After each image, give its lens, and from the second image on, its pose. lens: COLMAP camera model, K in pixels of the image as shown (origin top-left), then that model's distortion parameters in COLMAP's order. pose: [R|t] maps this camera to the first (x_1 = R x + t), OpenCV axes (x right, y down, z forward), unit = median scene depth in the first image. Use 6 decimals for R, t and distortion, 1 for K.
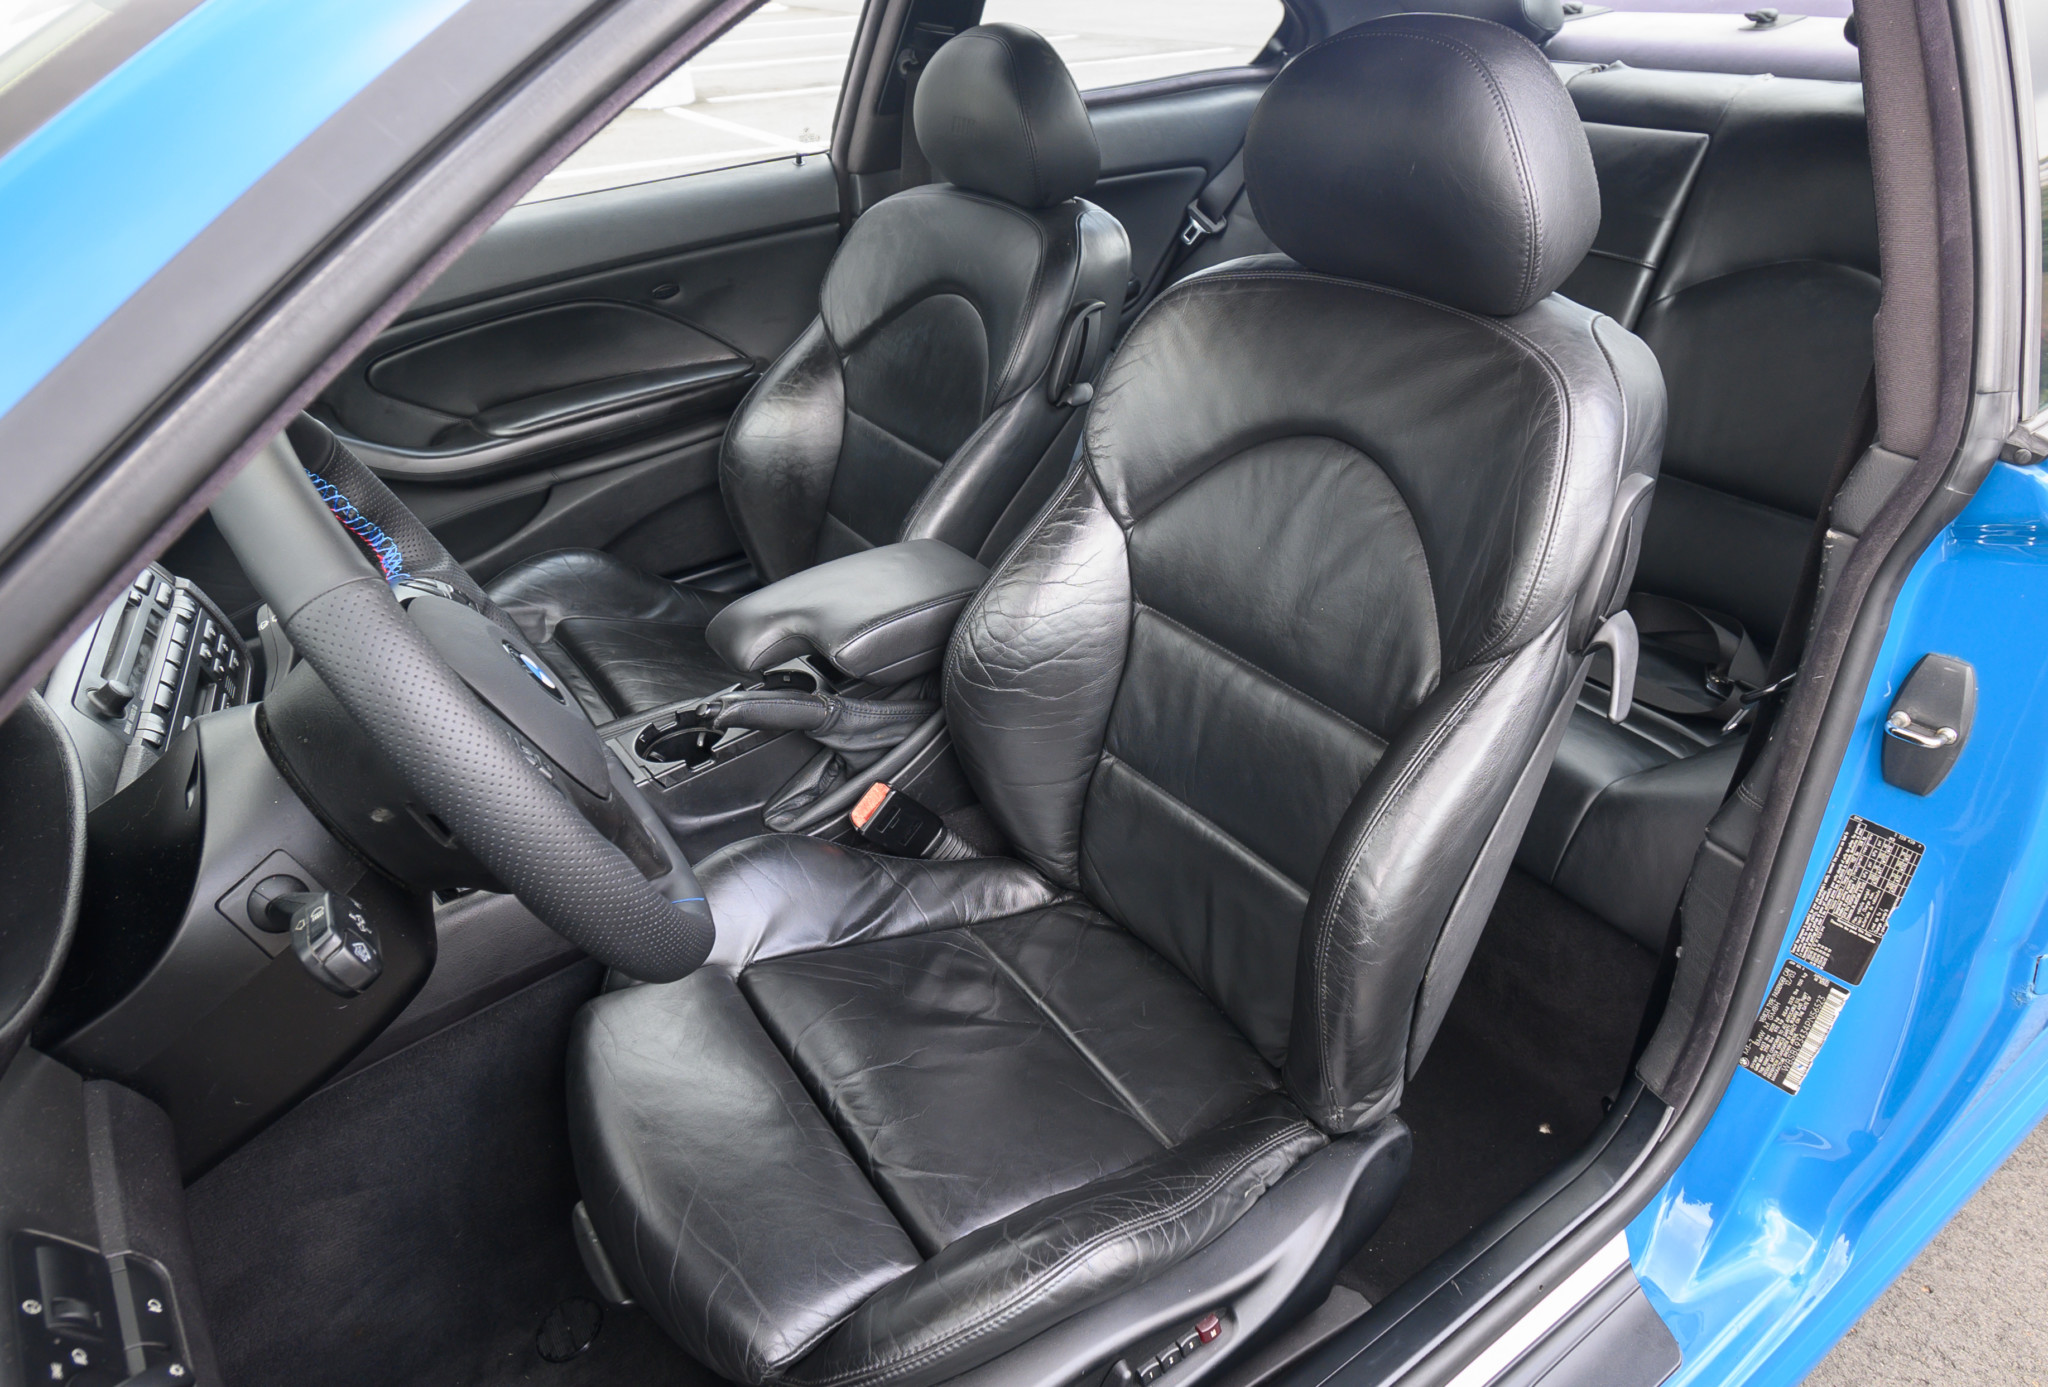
lens RADIAL K [[1500.5, 0, 1024.0], [0, 1500.5, 693.5], [0, 0, 1]] dist [0.001708, -0.003631]
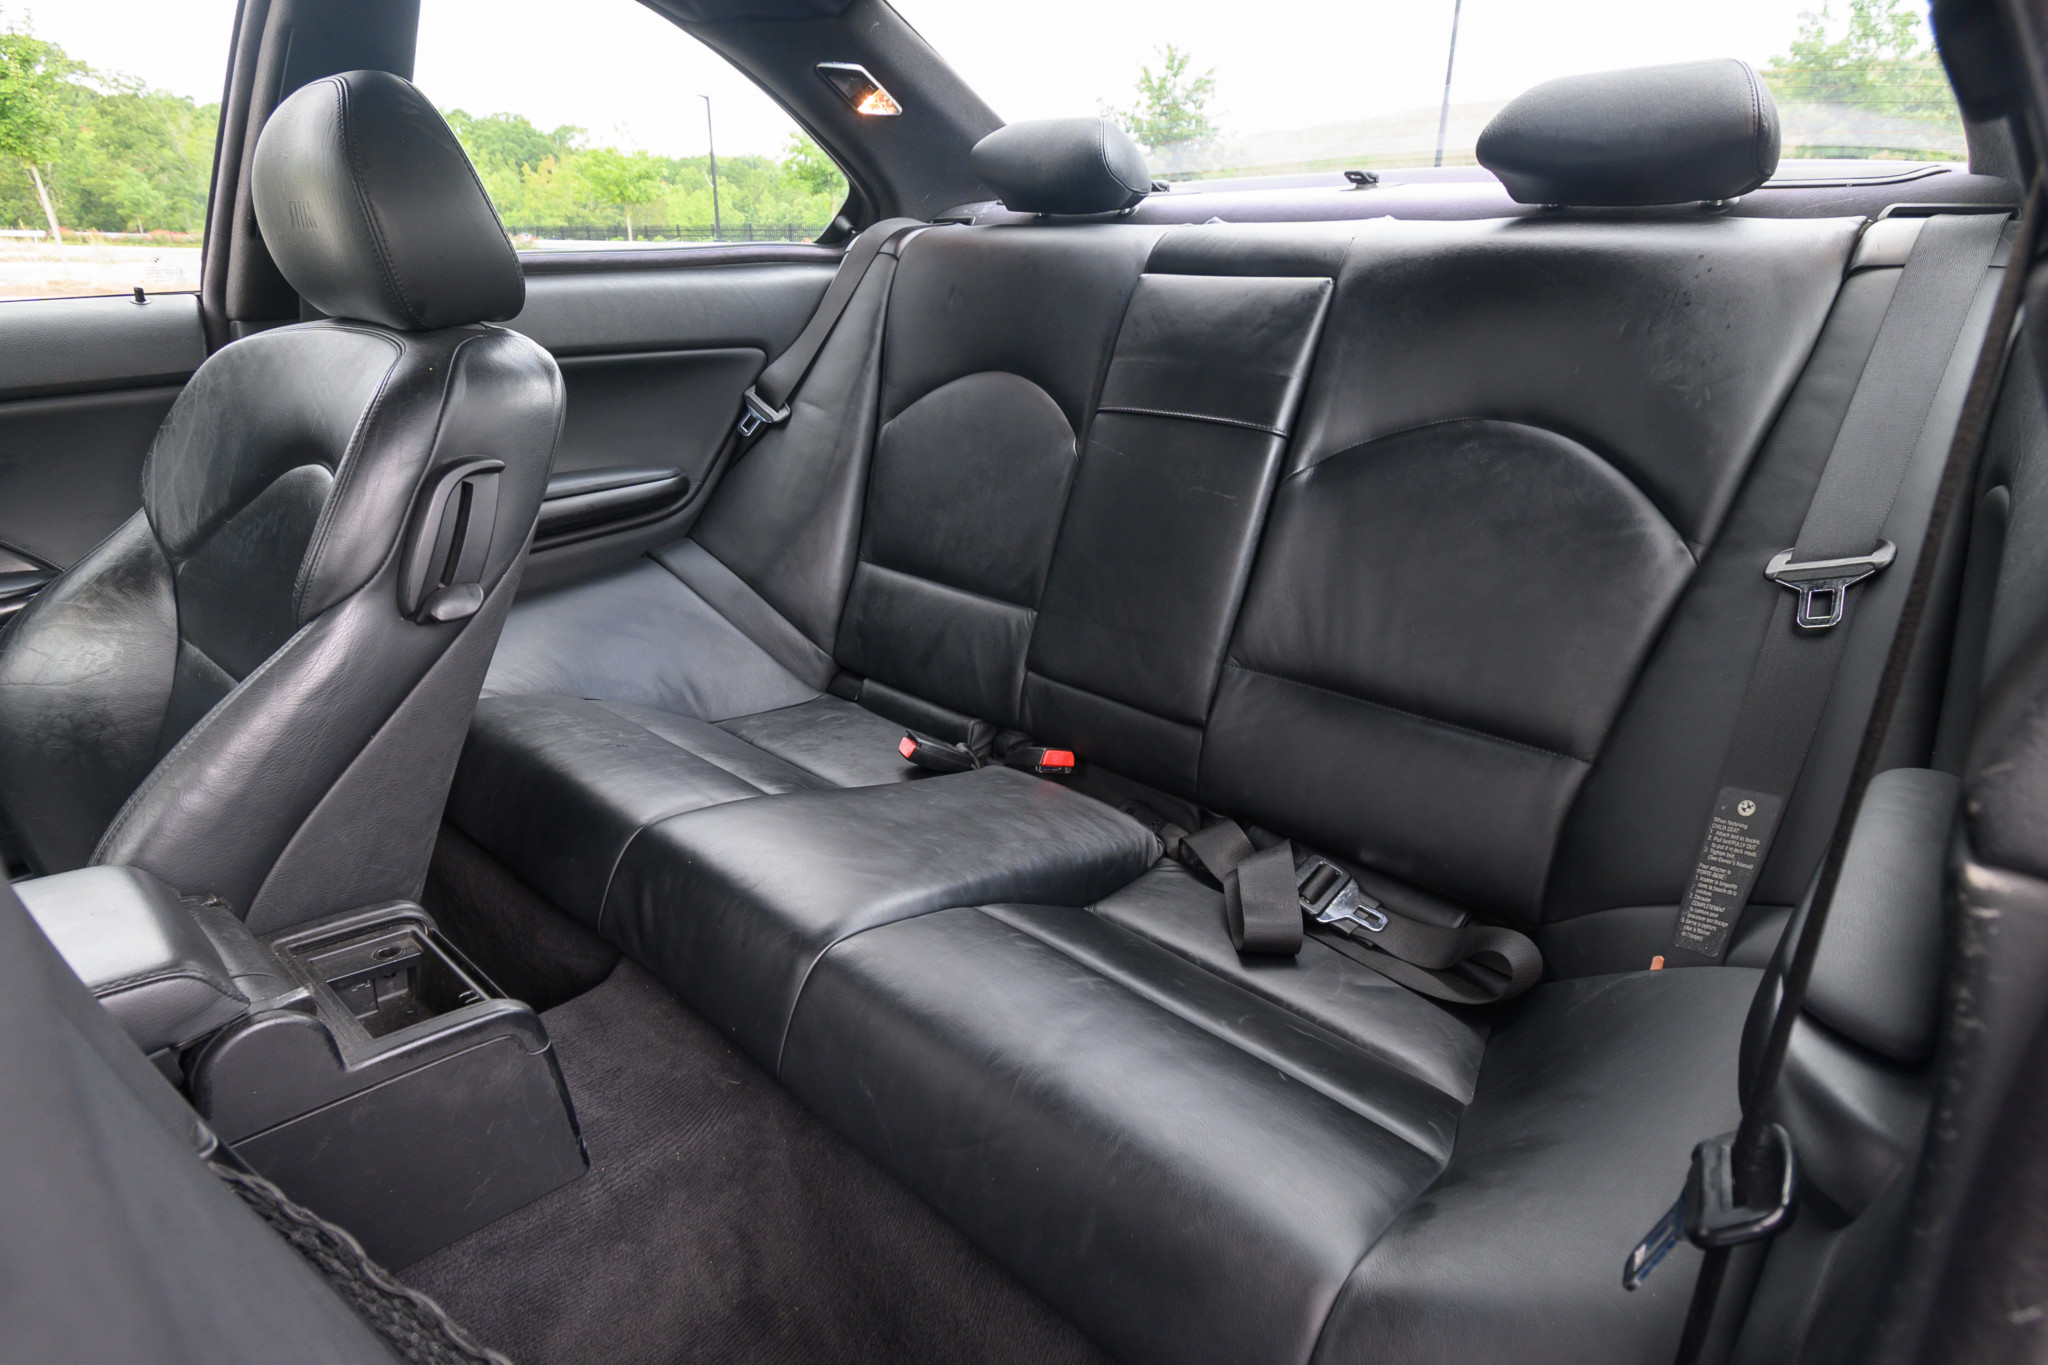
lens RADIAL K [[1080.0, 0, 1024.0], [0, 1080.0, 682.5], [0, 0, 1]] dist [-0.026108, 0.000149]
pose [[0.978612, -0.036792, 0.202397, 0.155658], [0.066181, 0.987879, -0.140413, -0.078586], [-0.194778, 0.150805, 0.969185, 0.470512]]
